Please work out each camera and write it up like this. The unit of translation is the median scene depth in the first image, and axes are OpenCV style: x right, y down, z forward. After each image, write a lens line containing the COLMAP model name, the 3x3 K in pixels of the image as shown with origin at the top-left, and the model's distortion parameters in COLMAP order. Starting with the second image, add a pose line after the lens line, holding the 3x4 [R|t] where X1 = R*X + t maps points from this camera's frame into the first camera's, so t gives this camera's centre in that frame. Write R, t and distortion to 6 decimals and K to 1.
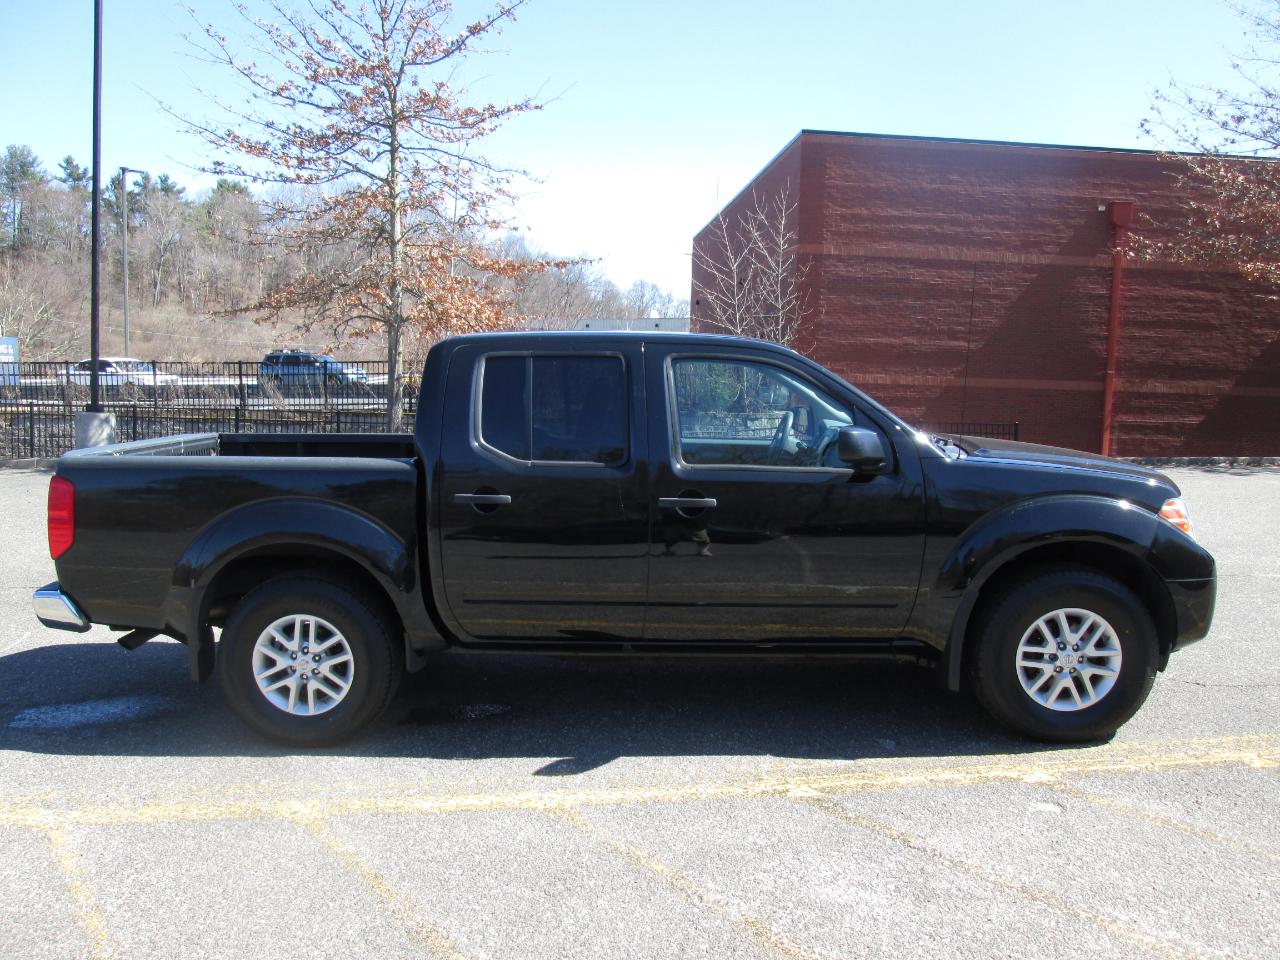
lens RADIAL K [[1048.2, 0, 638.3], [0, 1048.2, 467.4], [0, 0, 1]] dist [-0.054984, 0.028331]
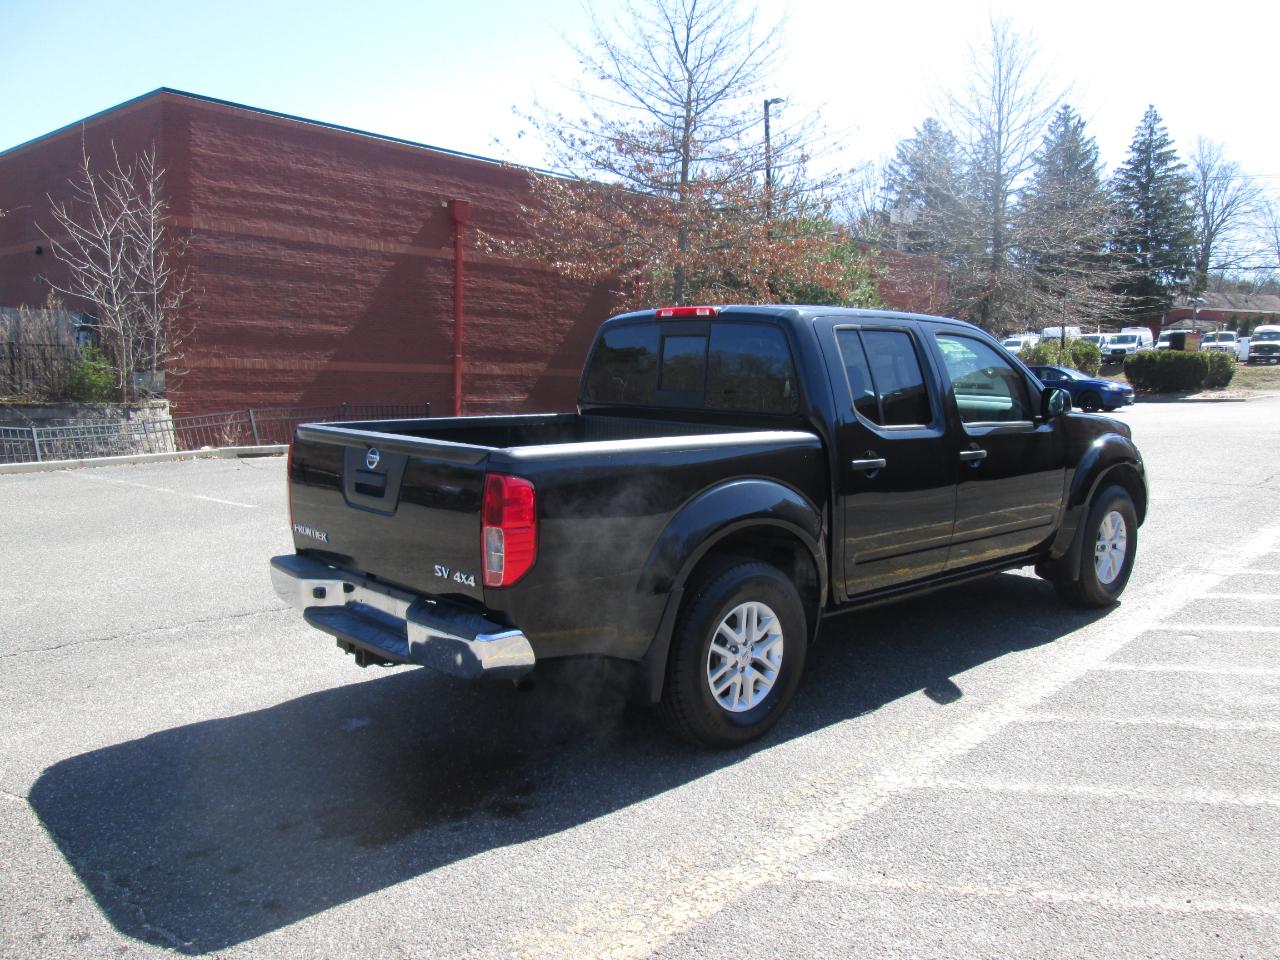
lens RADIAL K [[1048.2, 0, 661.8], [0, 1048.2, 464.7], [0, 0, 1]] dist [-0.054984, 0.028331]
pose [[0.720992, -0.068069, 0.689592, -0.162427], [0.060850, 0.997539, 0.034846, -0.003115], [-0.690266, 0.016838, 0.723360, 0.059389]]
